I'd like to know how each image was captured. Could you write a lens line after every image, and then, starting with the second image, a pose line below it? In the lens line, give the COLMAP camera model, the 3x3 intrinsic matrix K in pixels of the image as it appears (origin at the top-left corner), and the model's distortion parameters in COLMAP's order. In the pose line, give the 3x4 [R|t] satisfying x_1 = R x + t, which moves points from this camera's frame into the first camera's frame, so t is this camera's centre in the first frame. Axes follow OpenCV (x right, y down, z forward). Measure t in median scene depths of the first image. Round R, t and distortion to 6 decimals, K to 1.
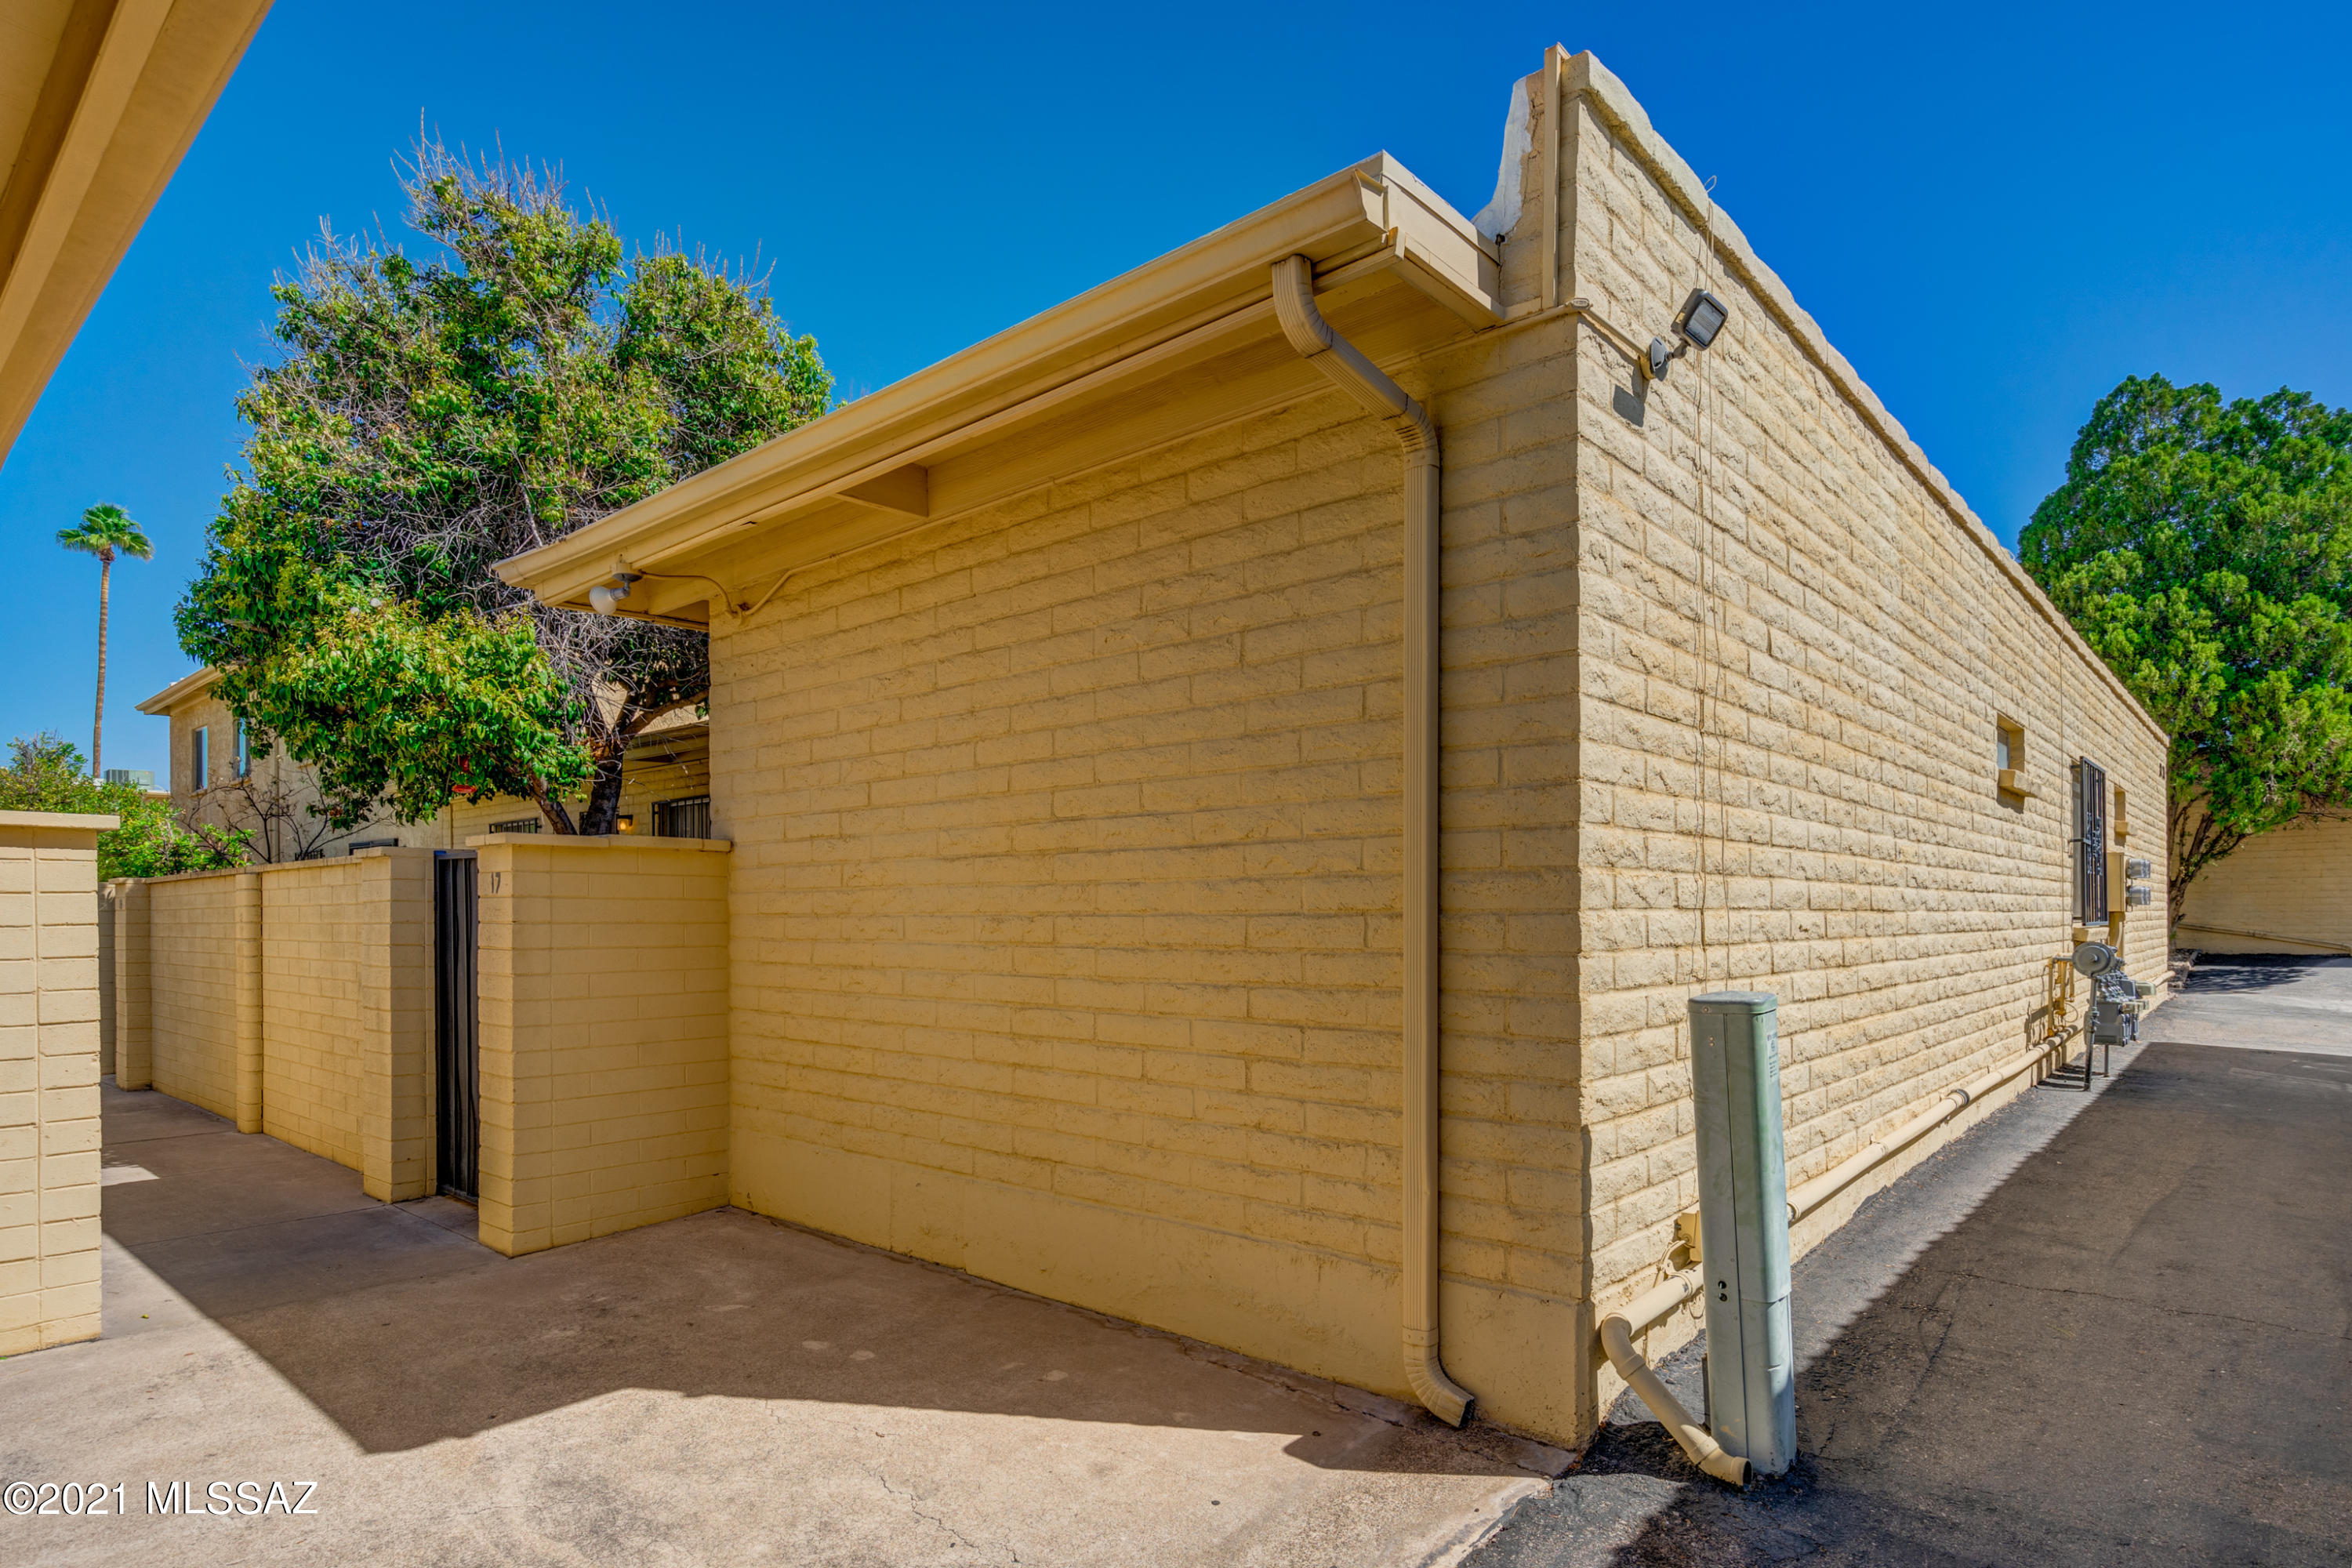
lens RADIAL K [[1272.0, 0, 1203.8], [0, 1272.0, 918.7], [0, 0, 1]] dist [-0.003062, -0.001802]
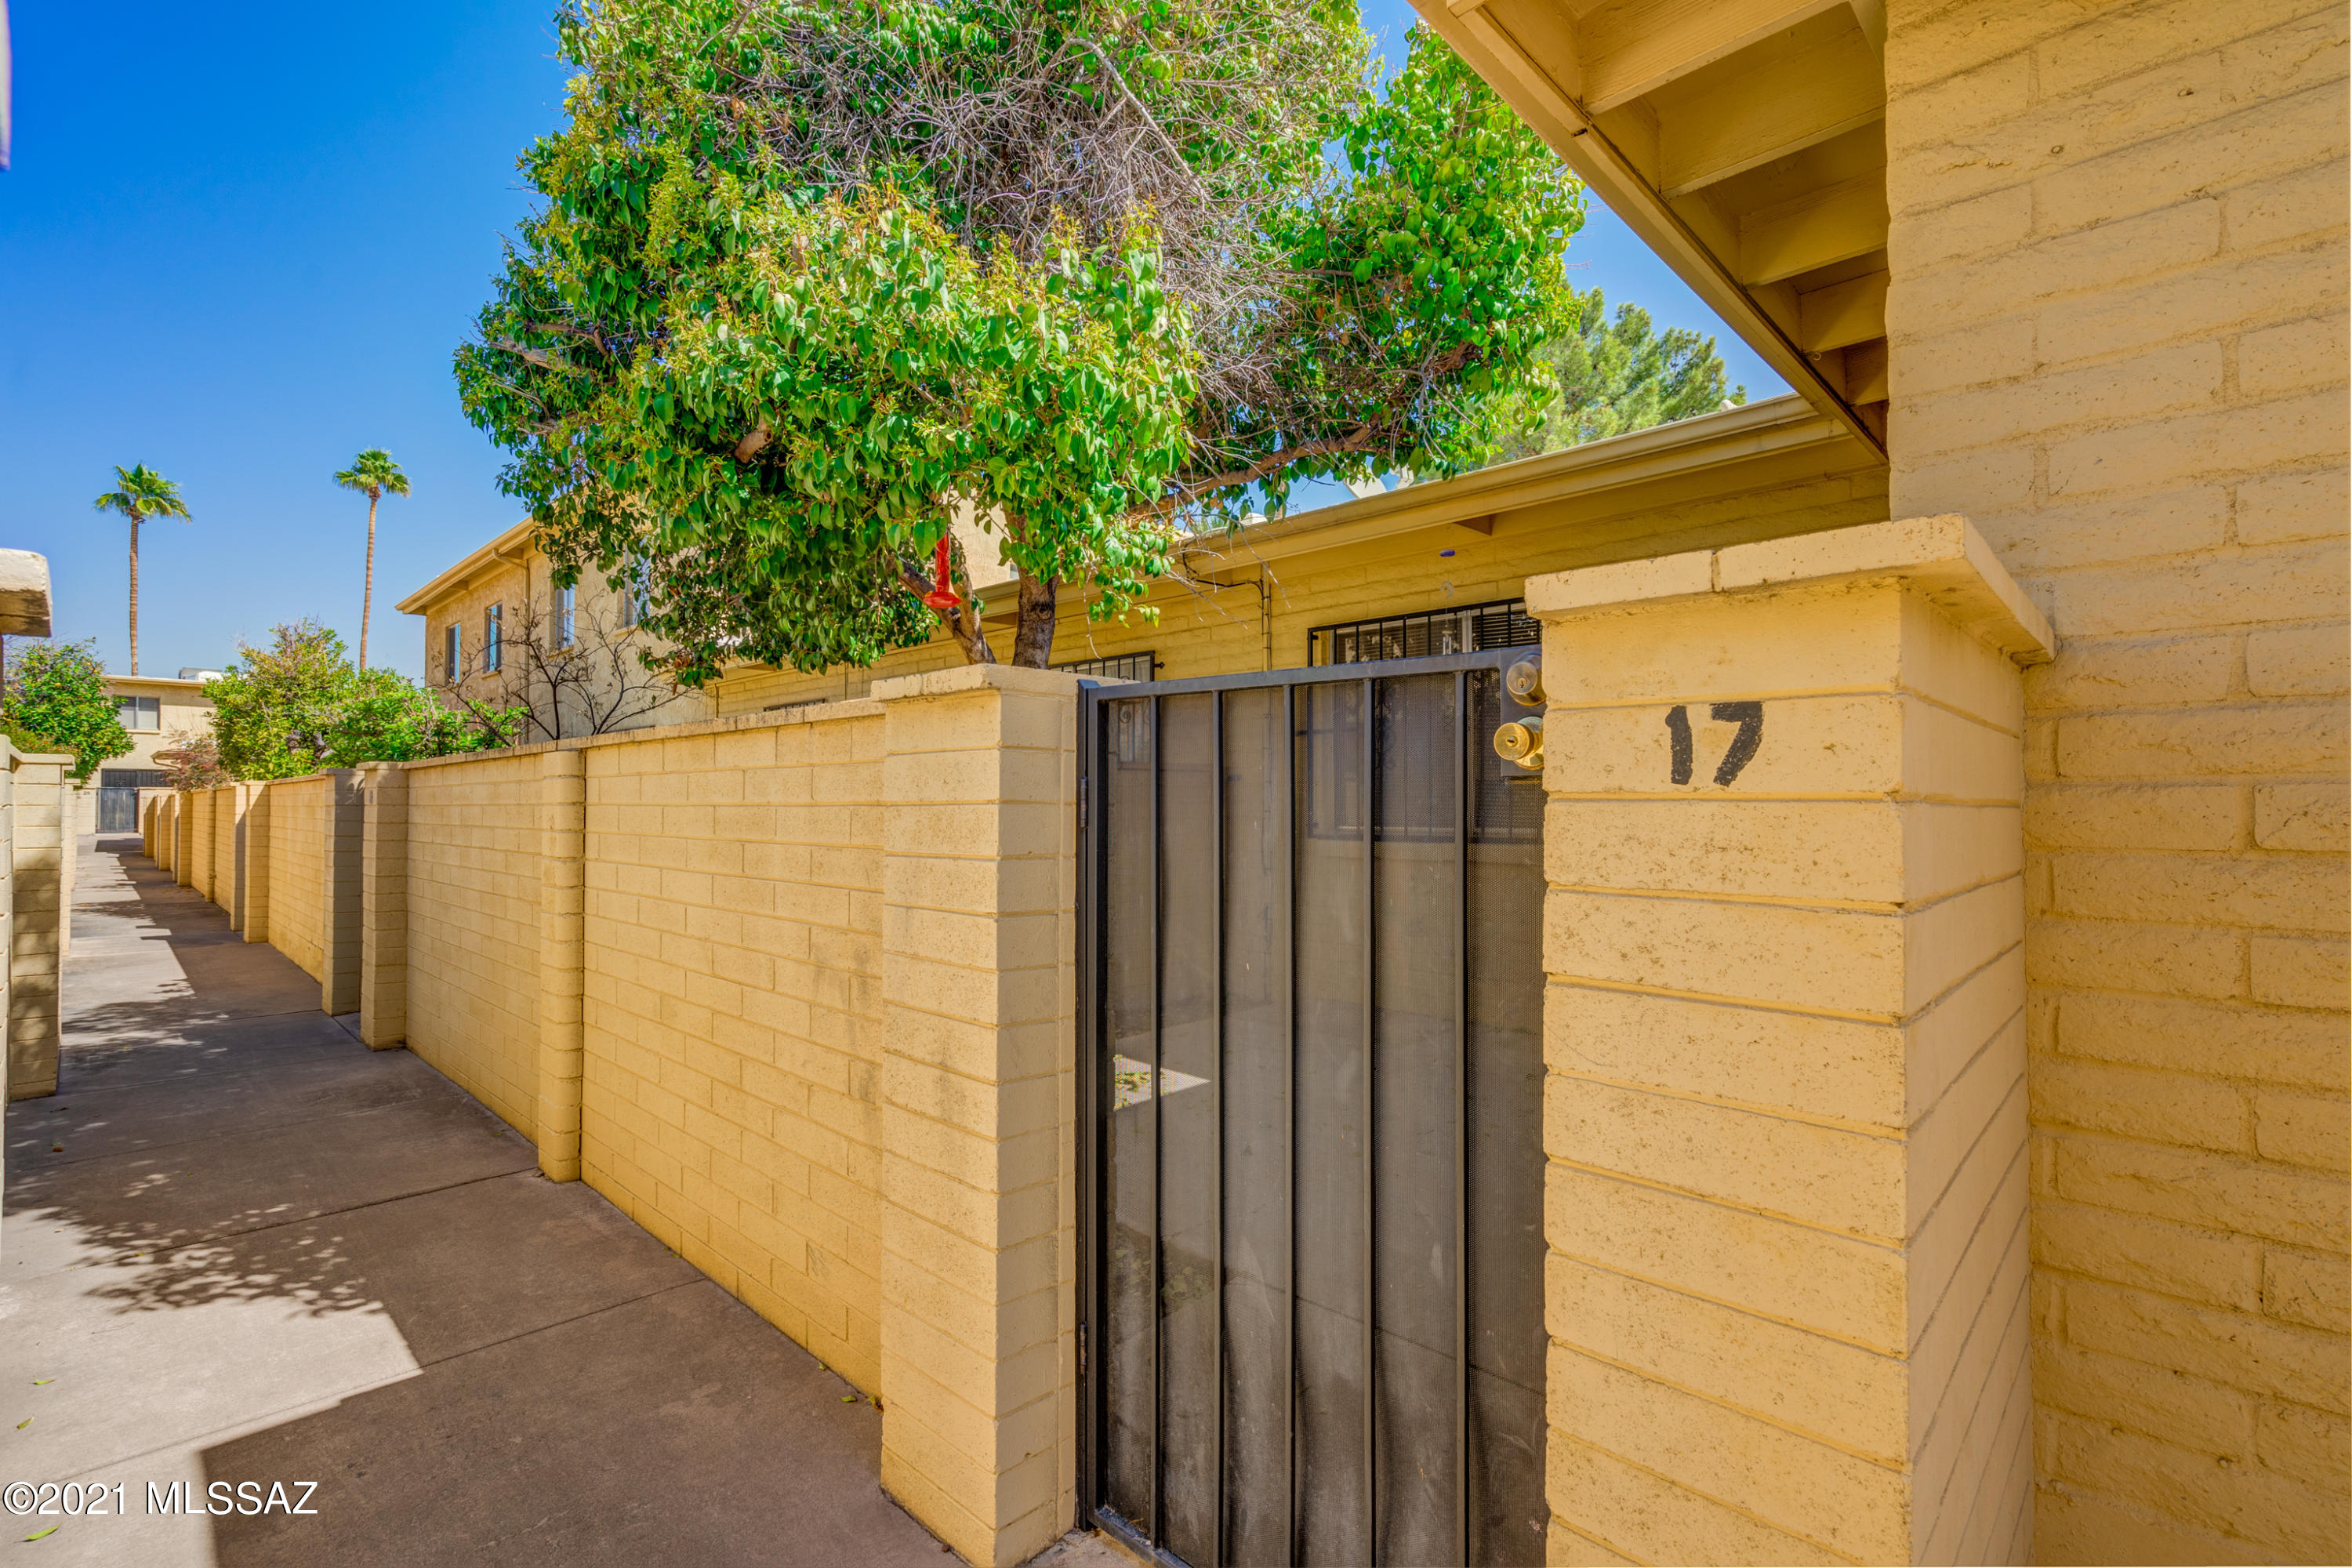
lens RADIAL K [[1072.6, 0, 1170.2], [0, 1072.6, 779.8], [0, 0, 1]] dist [-0.008621, 0.003275]
pose [[0.997529, 0.001887, -0.070237, -0.376938], [-0.003612, 0.999695, -0.024448, -0.008749], [0.070170, 0.024641, 0.997231, 0.448589]]
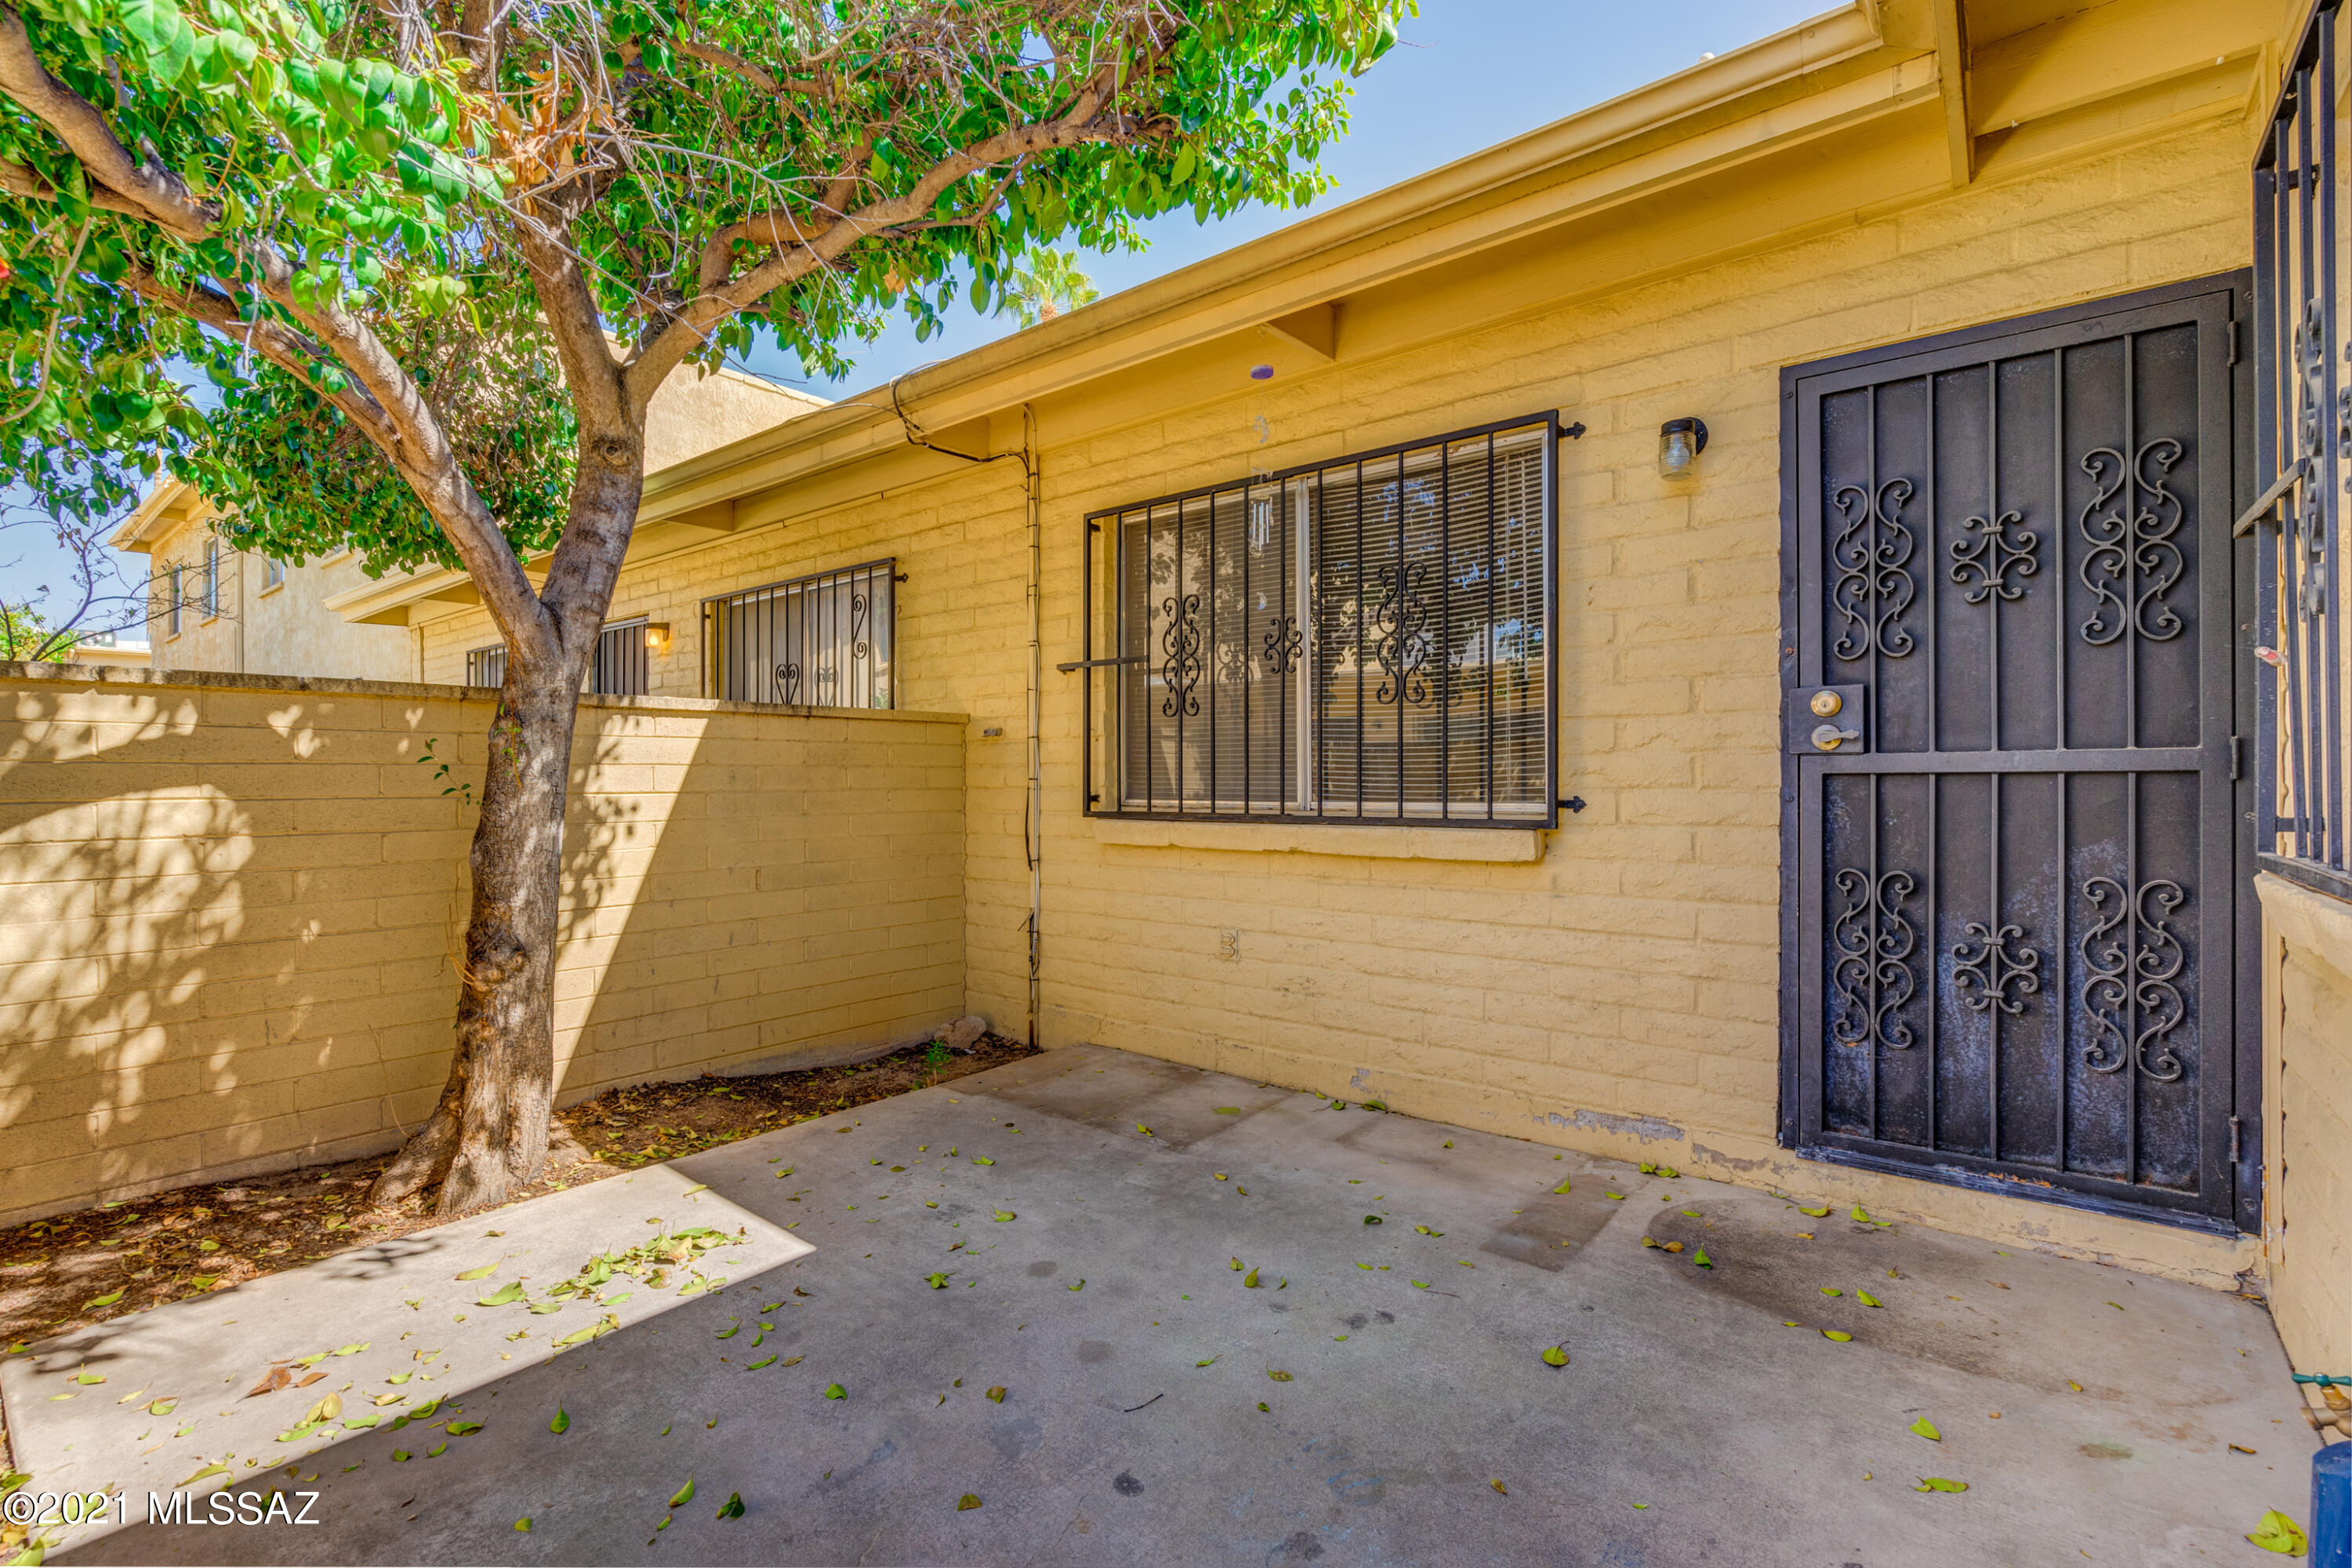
lens RADIAL K [[1072.6, 0, 1178.2], [0, 1072.6, 779.5], [0, 0, 1]] dist [-0.008621, 0.003275]
pose [[0.999680, 0.002494, 0.025182, -0.341825], [-0.002475, 0.999997, -0.000781, -0.006951], [-0.025184, 0.000718, 0.999683, 0.555894]]
